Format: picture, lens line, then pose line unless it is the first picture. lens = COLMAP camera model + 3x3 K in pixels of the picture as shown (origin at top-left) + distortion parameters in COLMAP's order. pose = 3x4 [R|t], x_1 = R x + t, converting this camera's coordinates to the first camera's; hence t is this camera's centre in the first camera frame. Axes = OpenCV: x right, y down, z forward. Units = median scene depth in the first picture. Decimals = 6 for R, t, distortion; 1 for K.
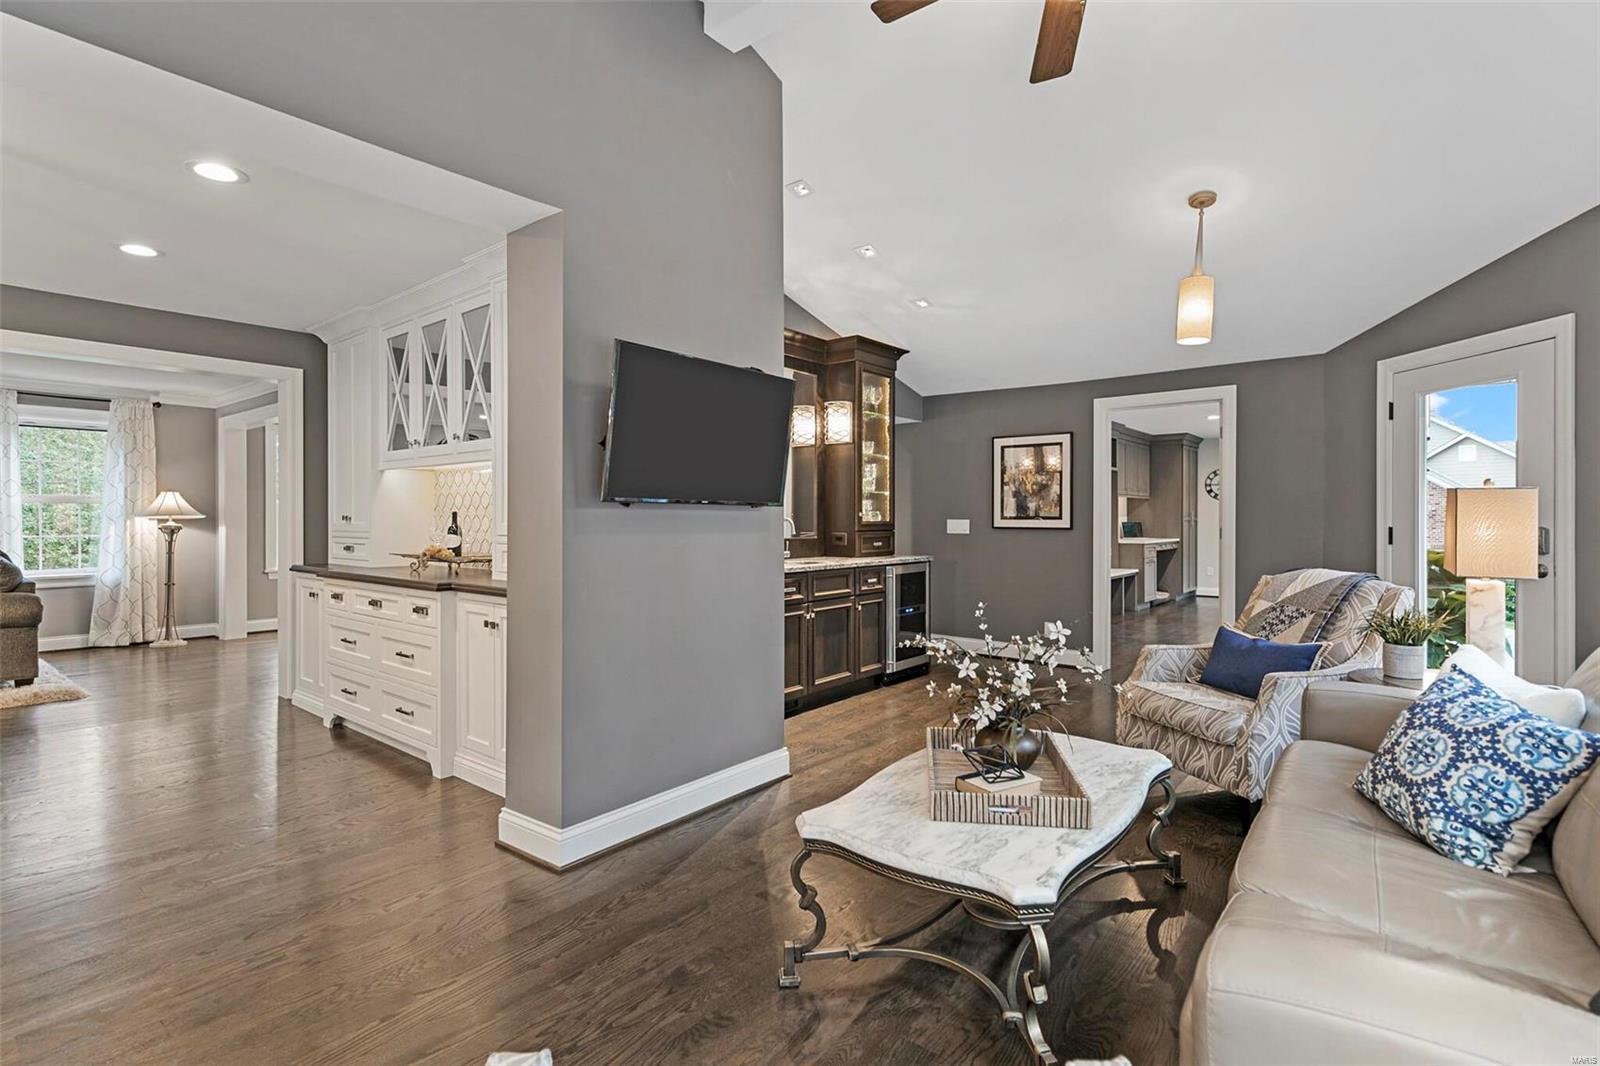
lens RADIAL K [[748.9, 0, 799.9], [0, 748.9, 521.5], [0, 0, 1]] dist [0.002842, 0.000026]
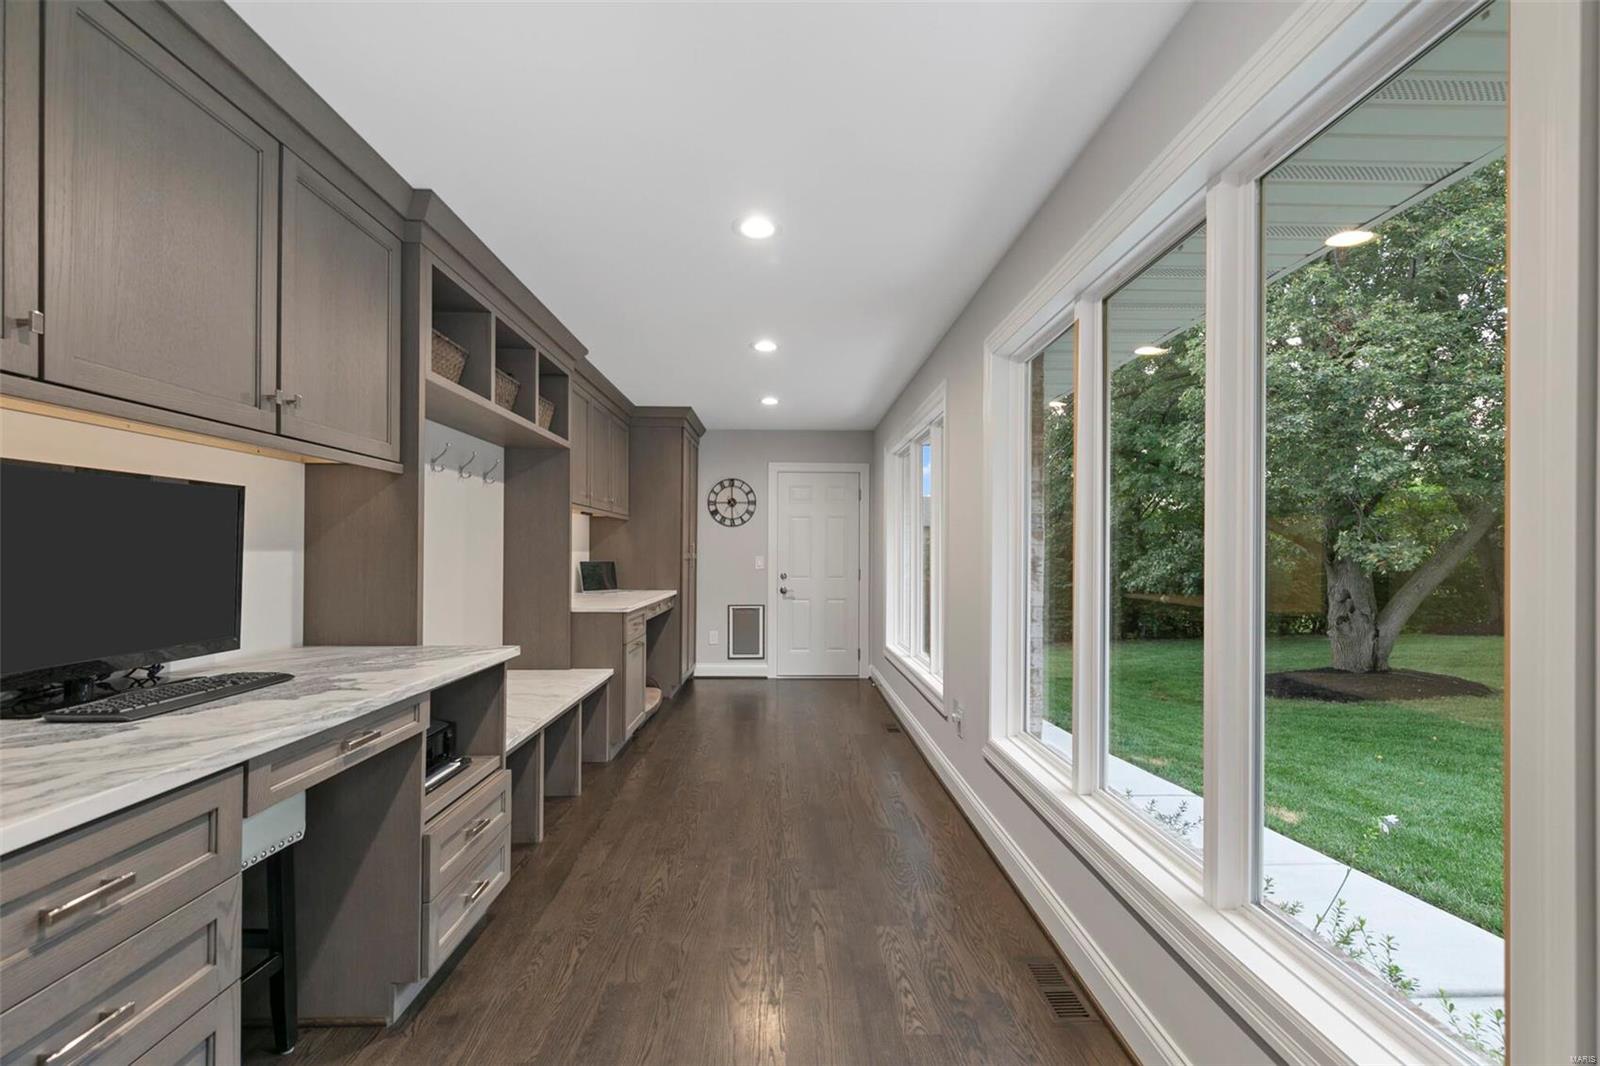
lens RADIAL K [[706.5, 0, 797.7], [0, 706.5, 544.4], [0, 0, 1]] dist [0.000188, 0.000014]
pose [[0.765393, 0.017520, 0.643324, 0.229822], [-0.007073, 0.999798, -0.018812, -0.002704], [-0.643524, 0.009849, 0.765363, 0.527451]]
